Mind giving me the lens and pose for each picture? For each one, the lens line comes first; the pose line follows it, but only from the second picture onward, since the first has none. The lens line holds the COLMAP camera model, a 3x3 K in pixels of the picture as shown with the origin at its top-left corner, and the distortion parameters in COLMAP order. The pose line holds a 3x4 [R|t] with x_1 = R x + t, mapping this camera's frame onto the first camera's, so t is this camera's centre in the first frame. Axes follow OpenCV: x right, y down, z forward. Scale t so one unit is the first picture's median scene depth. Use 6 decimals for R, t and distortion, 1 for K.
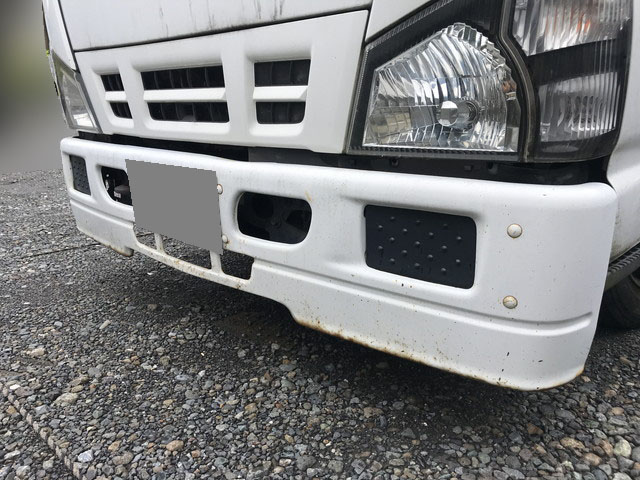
lens RADIAL K [[531.2, 0, 333.4], [0, 531.2, 221.3], [0, 0, 1]] dist [0.060210, -0.117383]
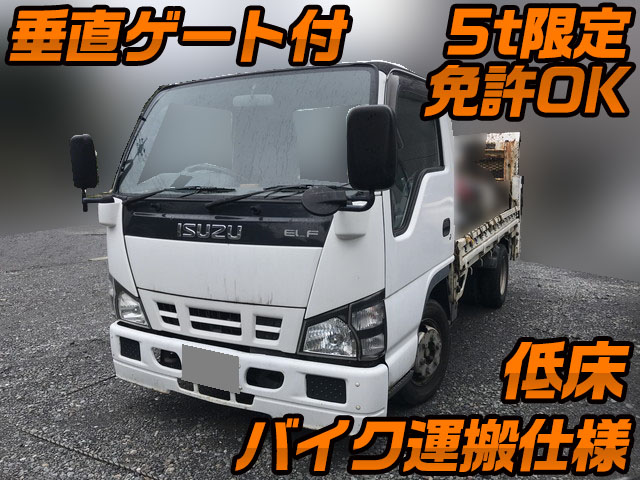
lens RADIAL K [[531.2, 0, 333.4], [0, 531.2, 221.3], [0, 0, 1]] dist [0.060210, -0.117383]
pose [[0.967687, -0.028090, 0.250585, -0.383726], [0.060732, 0.990484, -0.123501, -0.378843], [-0.244731, 0.134729, 0.960185, -1.451184]]
